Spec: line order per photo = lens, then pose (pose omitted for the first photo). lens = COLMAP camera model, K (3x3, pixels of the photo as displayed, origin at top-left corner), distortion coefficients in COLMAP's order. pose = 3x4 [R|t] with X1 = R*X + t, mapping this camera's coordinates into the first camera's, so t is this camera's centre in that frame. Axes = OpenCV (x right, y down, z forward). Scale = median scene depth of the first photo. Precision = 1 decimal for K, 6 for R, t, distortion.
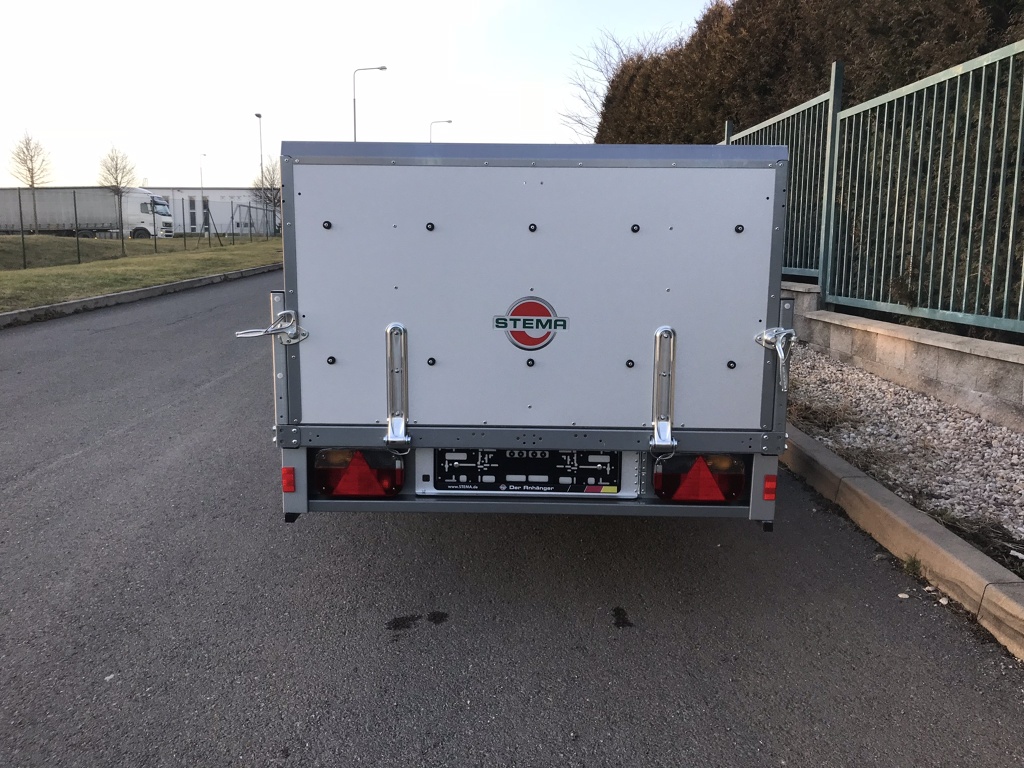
lens RADIAL K [[844.9, 0, 505.1], [0, 844.9, 379.6], [0, 0, 1]] dist [0.013650, 0.007872]
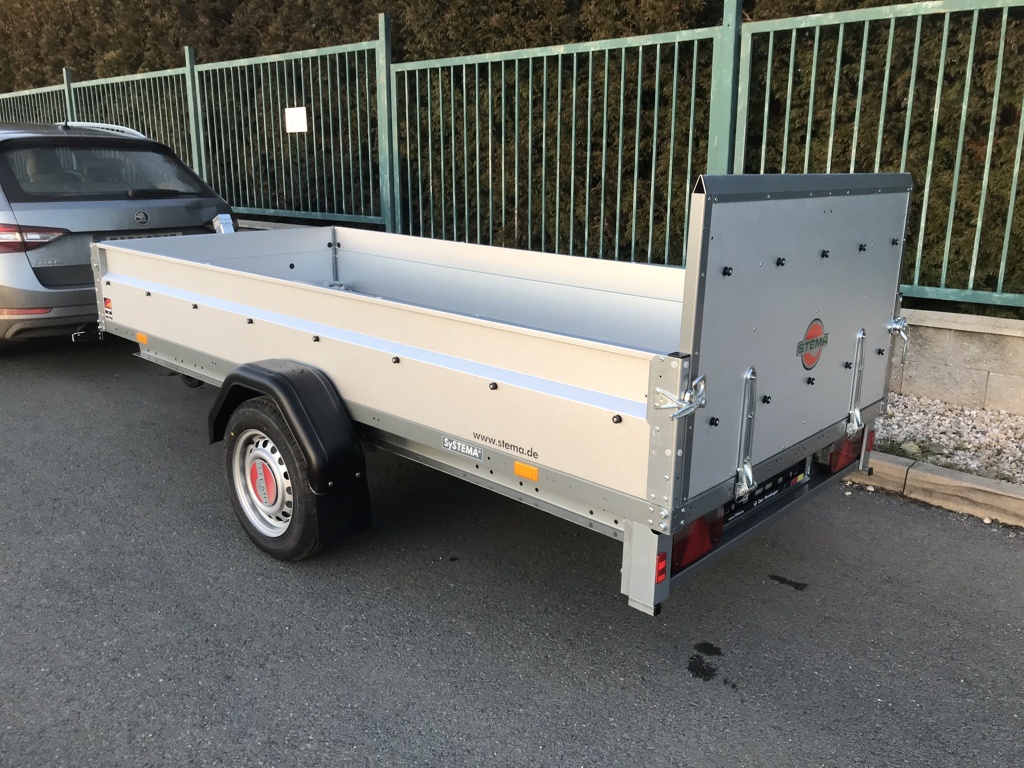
lens RADIAL K [[844.9, 0, 505.1], [0, 844.9, 379.6], [0, 0, 1]] dist [0.013650, 0.007872]
pose [[0.675411, -0.188964, 0.712820, -0.459833], [0.118133, 0.981854, 0.148350, -0.104783], [-0.727918, -0.015990, 0.685478, 0.260890]]
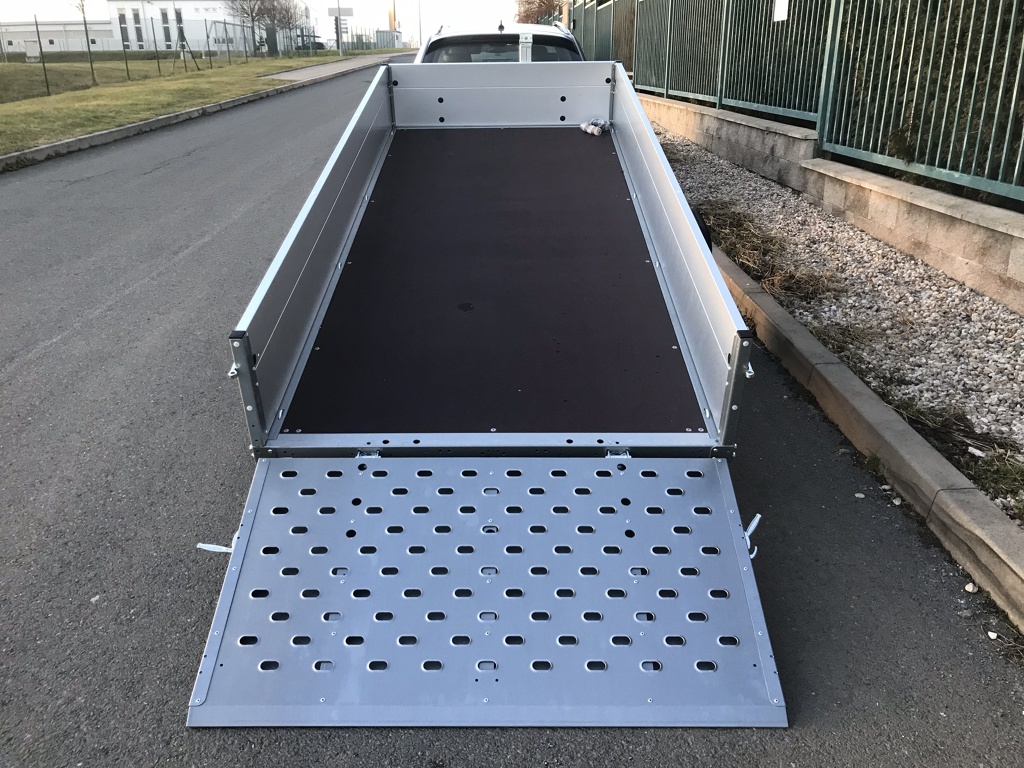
lens RADIAL K [[844.9, 0, 506.2], [0, 844.9, 376.8], [0, 0, 1]] dist [0.008787, 0.018263]
pose [[0.999887, -0.015051, 0.000146, 0.022128], [0.014709, 0.979175, 0.202485, -0.056821], [-0.003190, -0.202460, 0.979285, 0.010251]]
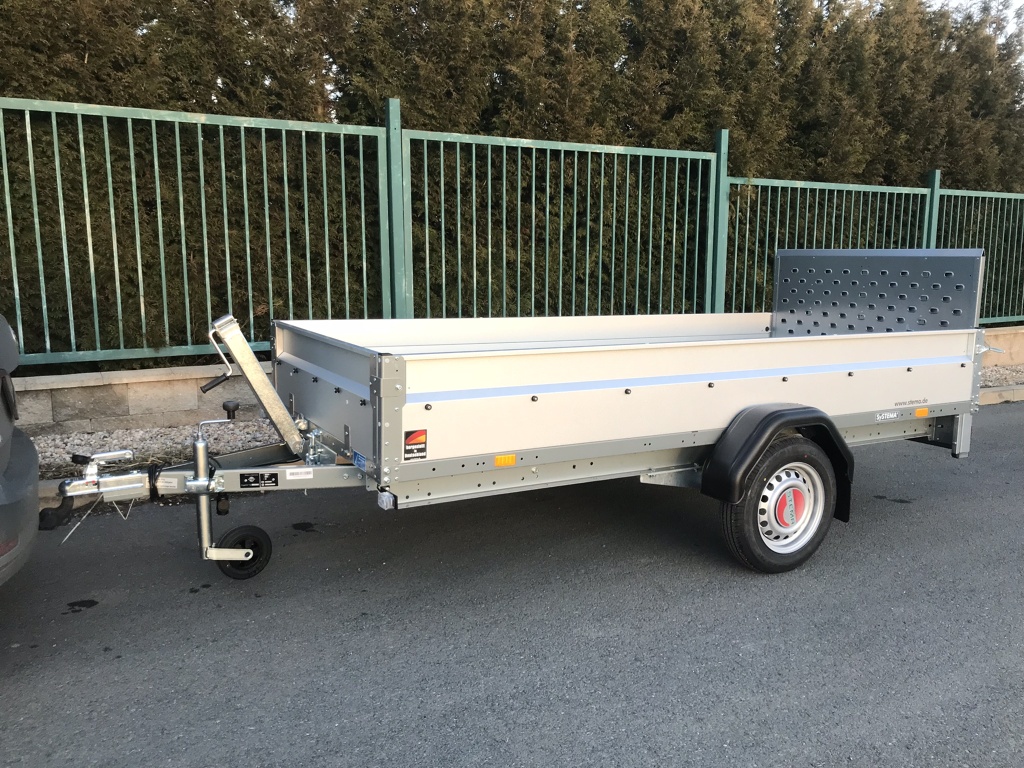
lens RADIAL K [[844.9, 0, 505.1], [0, 844.9, 379.6], [0, 0, 1]] dist [0.013650, 0.007872]
pose [[-0.498738, -0.143030, 0.854870, -0.632239], [0.128483, 0.963194, 0.236112, -0.265021], [-0.857177, 0.227594, -0.462005, 1.301319]]
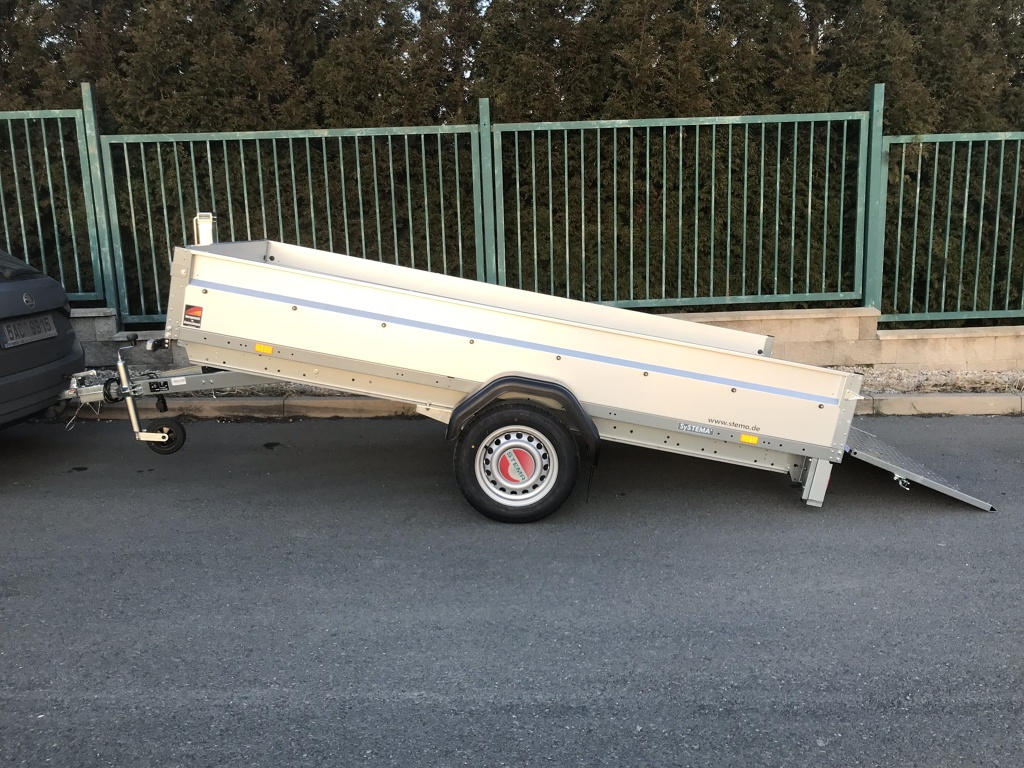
lens RADIAL K [[844.9, 0, 505.1], [0, 844.9, 379.6], [0, 0, 1]] dist [0.013650, 0.007872]
pose [[0.002551, -0.192102, 0.981372, -0.918690], [0.184788, 0.964564, 0.188331, -0.194994], [-0.982775, 0.180866, 0.037958, 0.774930]]
